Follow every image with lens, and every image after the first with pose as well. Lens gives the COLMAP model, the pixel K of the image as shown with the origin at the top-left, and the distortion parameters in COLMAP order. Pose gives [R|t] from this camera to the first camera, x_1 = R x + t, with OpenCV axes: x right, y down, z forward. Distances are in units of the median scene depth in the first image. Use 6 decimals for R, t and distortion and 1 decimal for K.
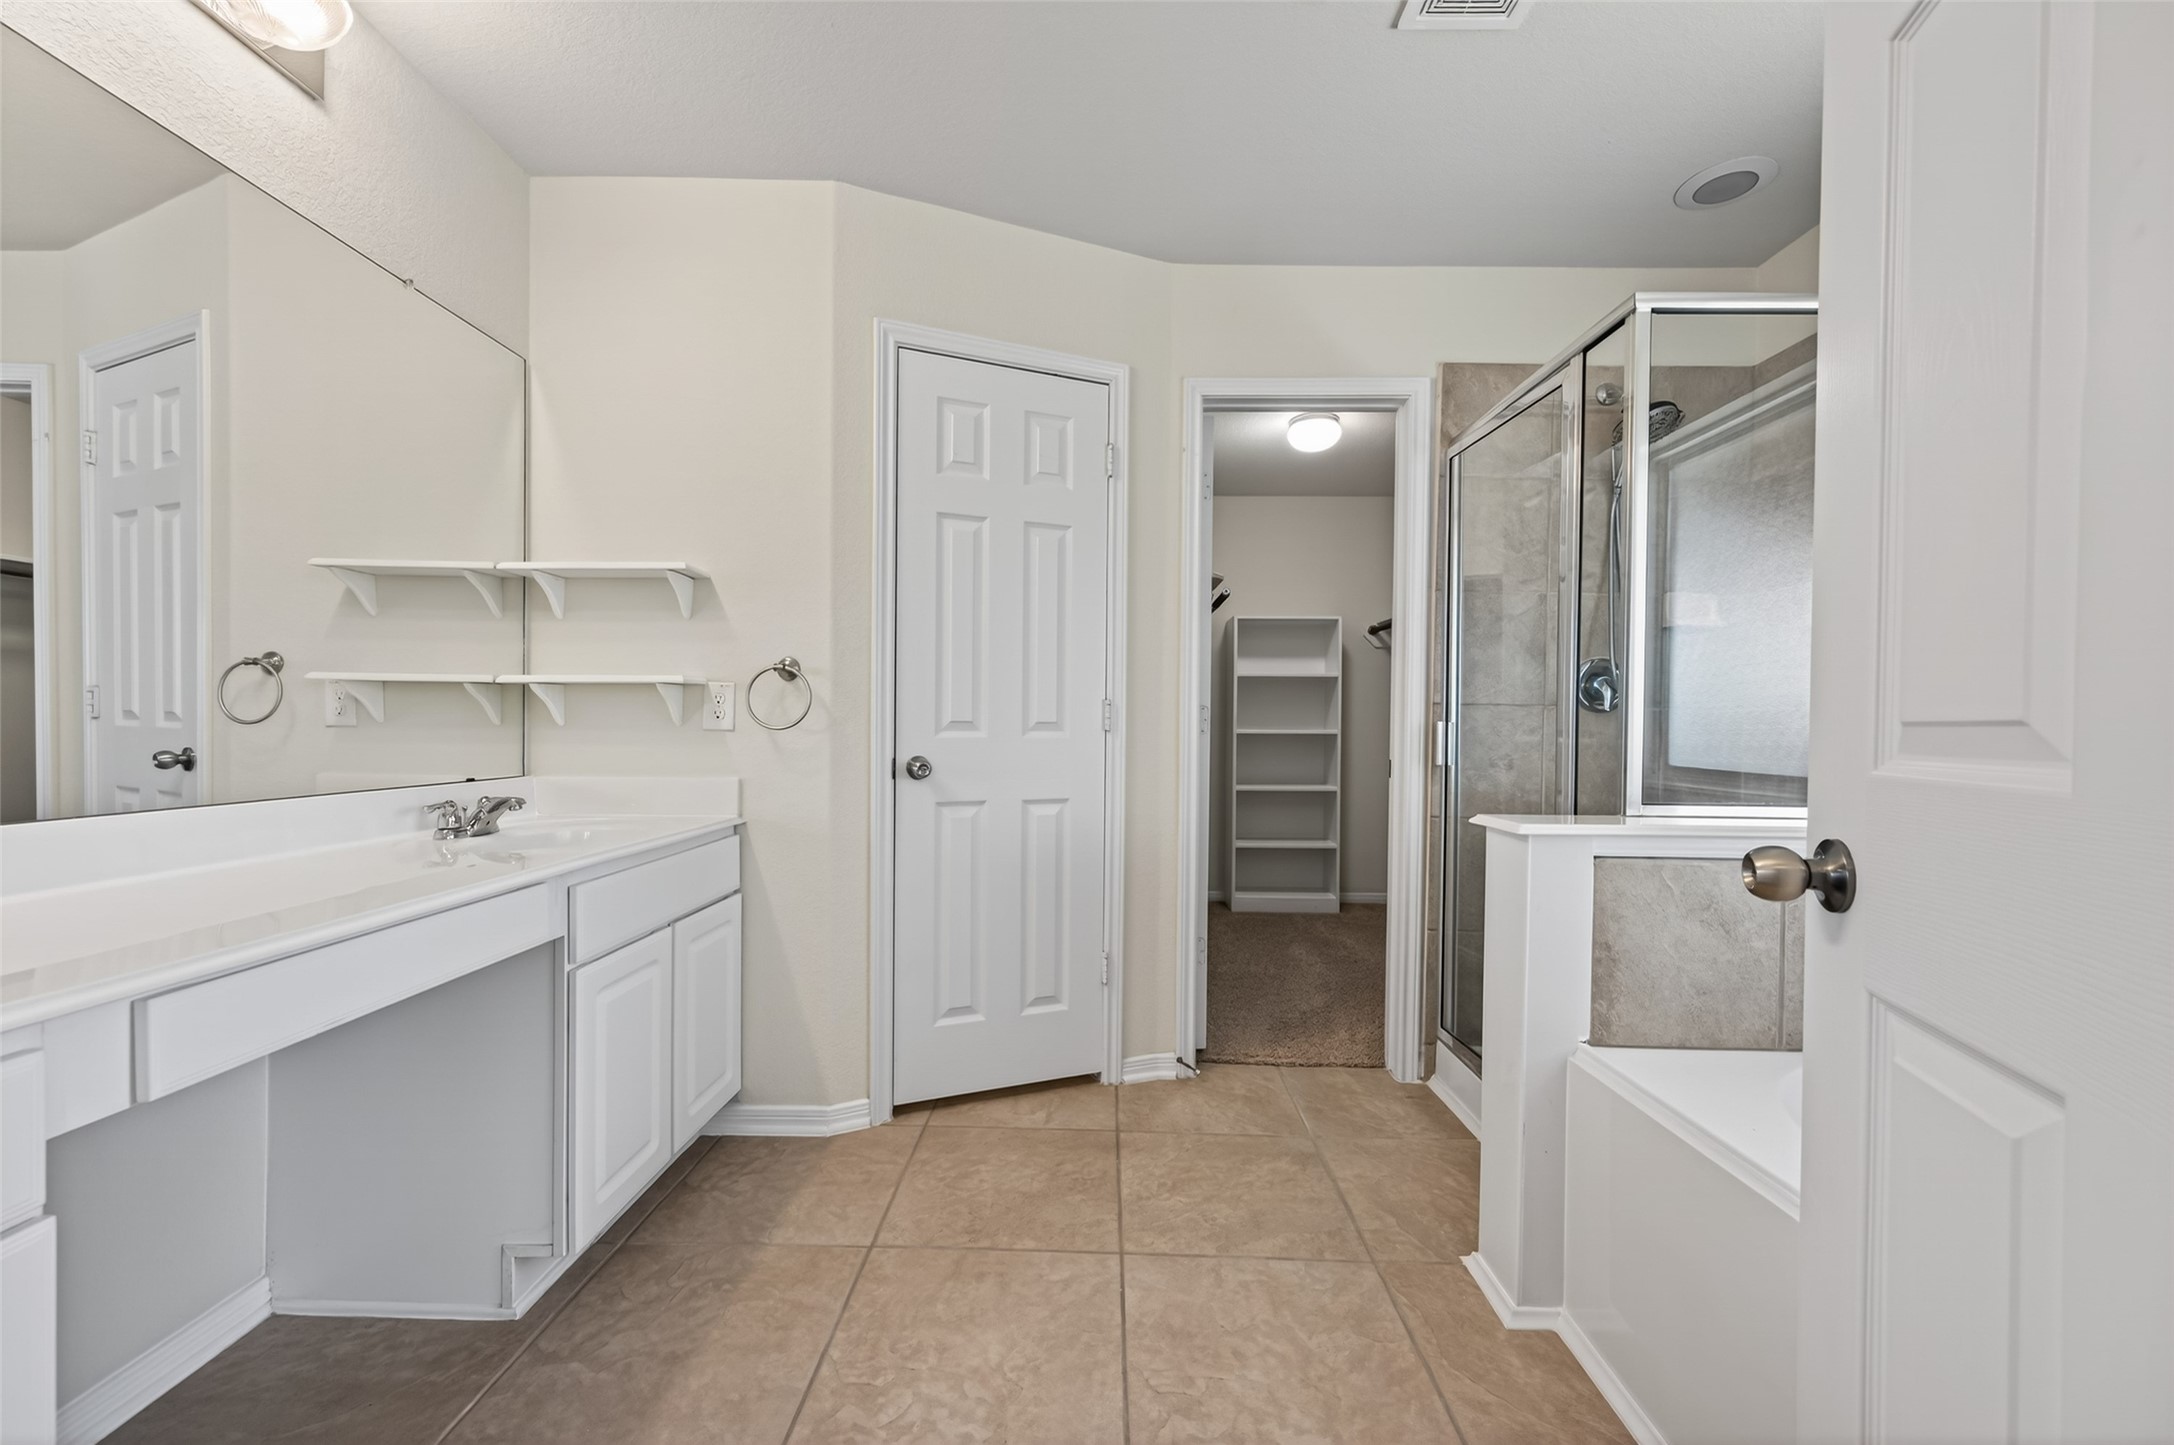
lens RADIAL K [[850.5, 0, 1102.0], [0, 850.5, 727.8], [0, 0, 1]] dist [0.005405, -0.001988]
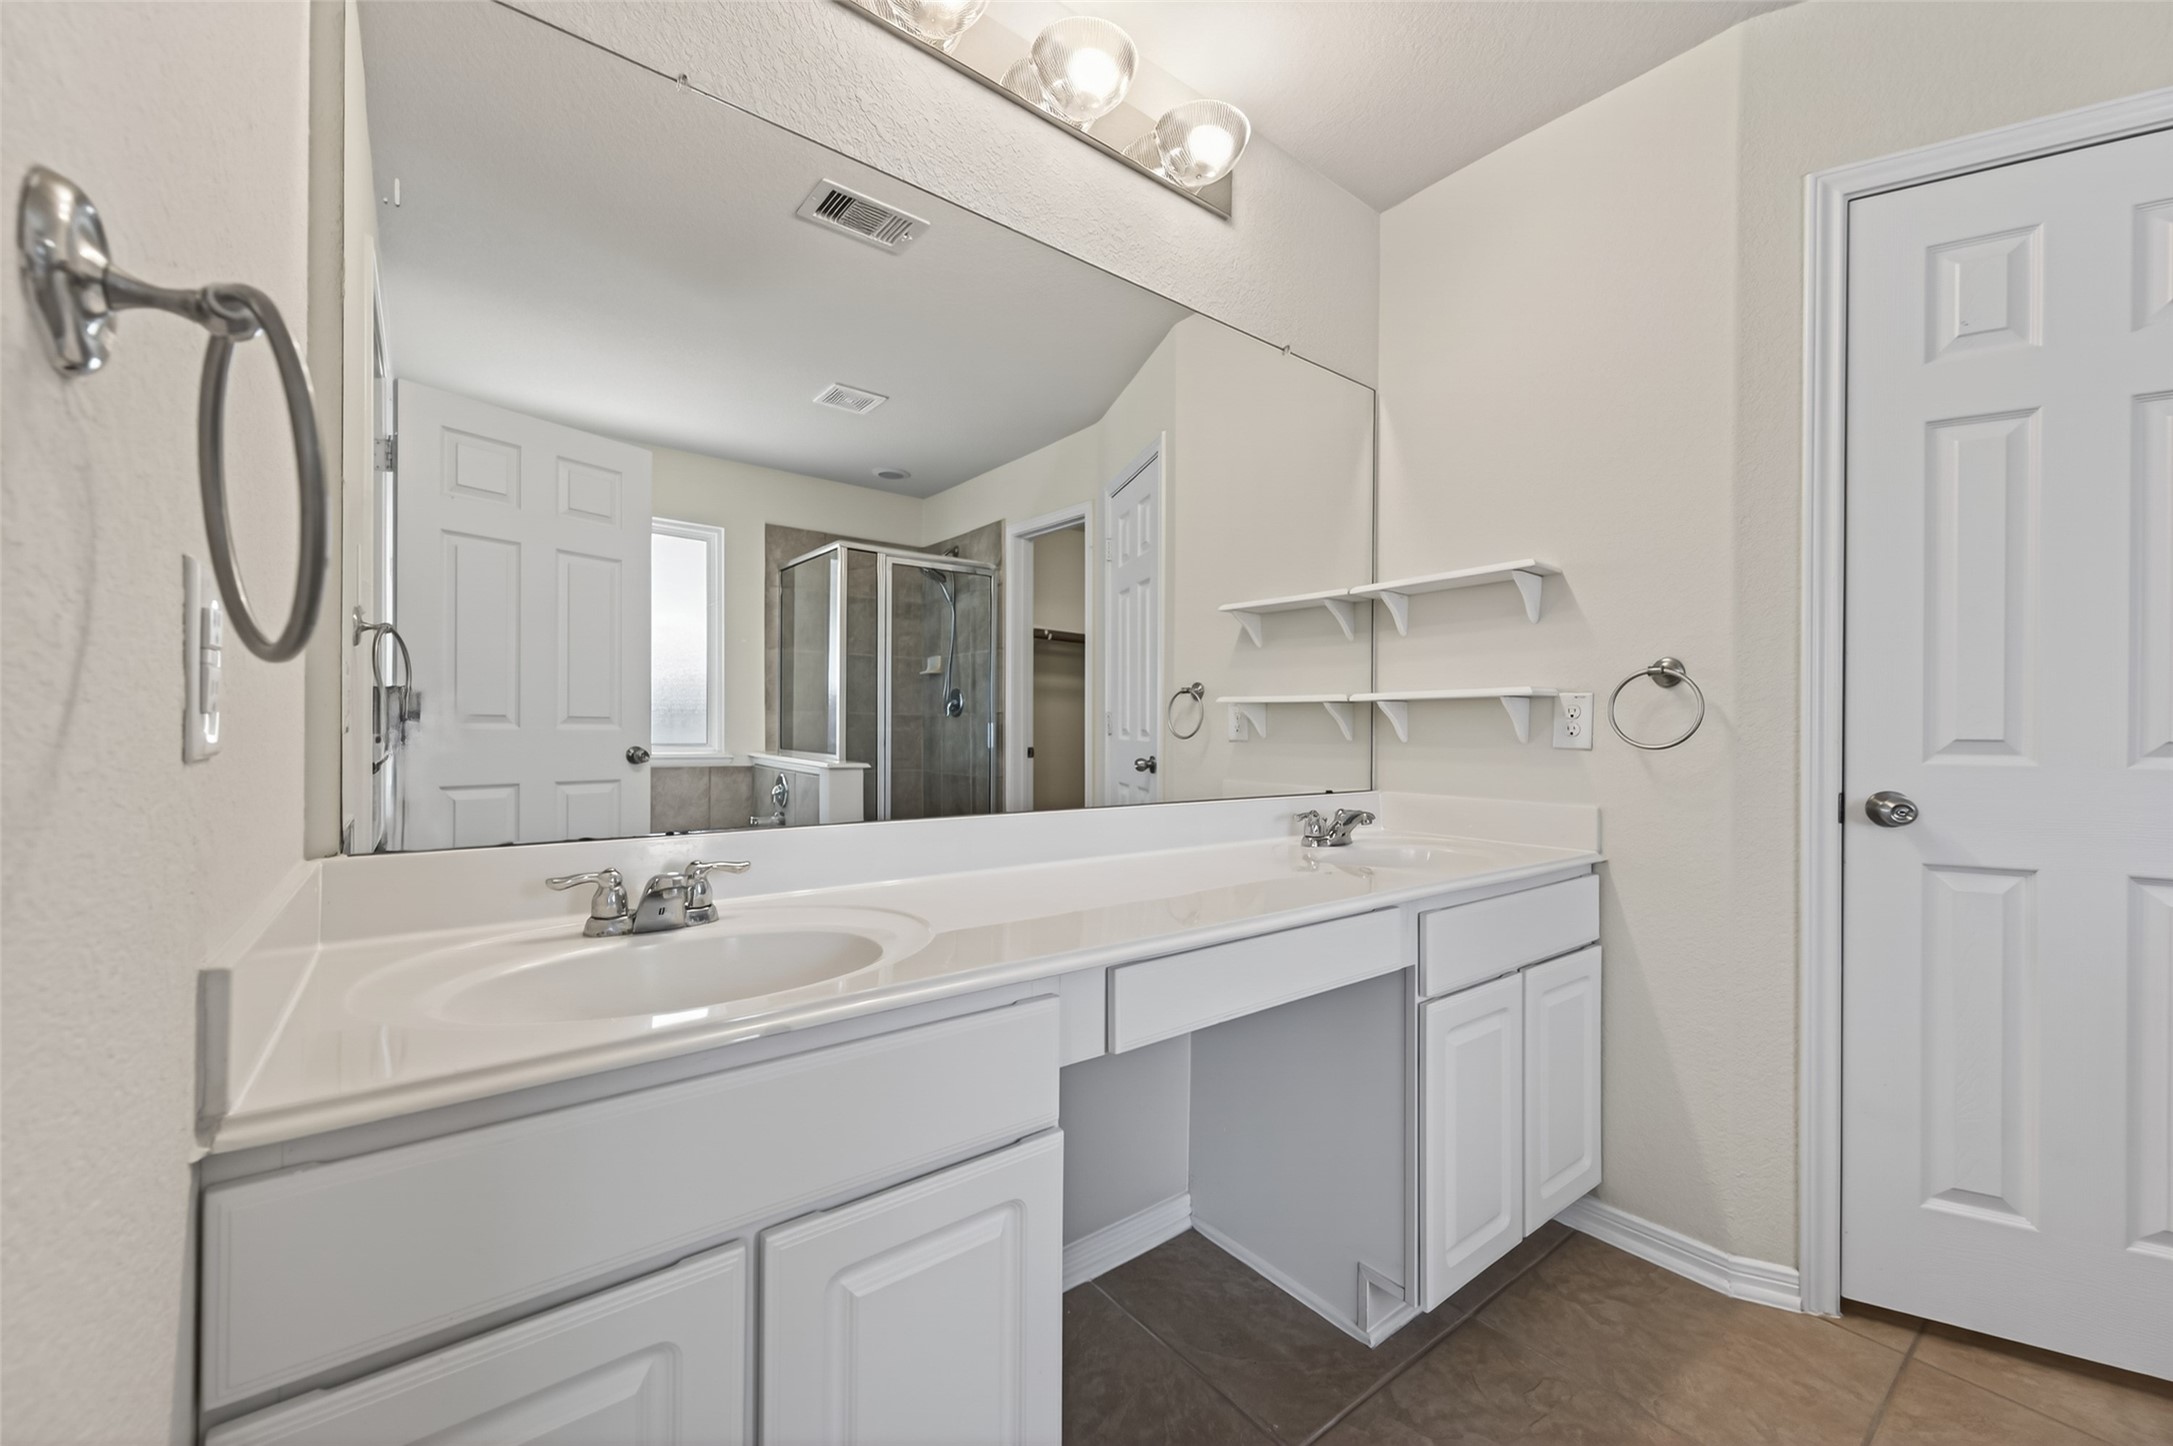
lens RADIAL K [[850.1, 0, 1080.6], [0, 850.1, 730.1], [0, 0, 1]] dist [0.005405, -0.001988]
pose [[0.613229, -0.004627, -0.789891, -0.082076], [-0.009004, 0.999877, -0.012848, -0.000707], [0.789854, 0.014991, 0.613112, 0.090719]]
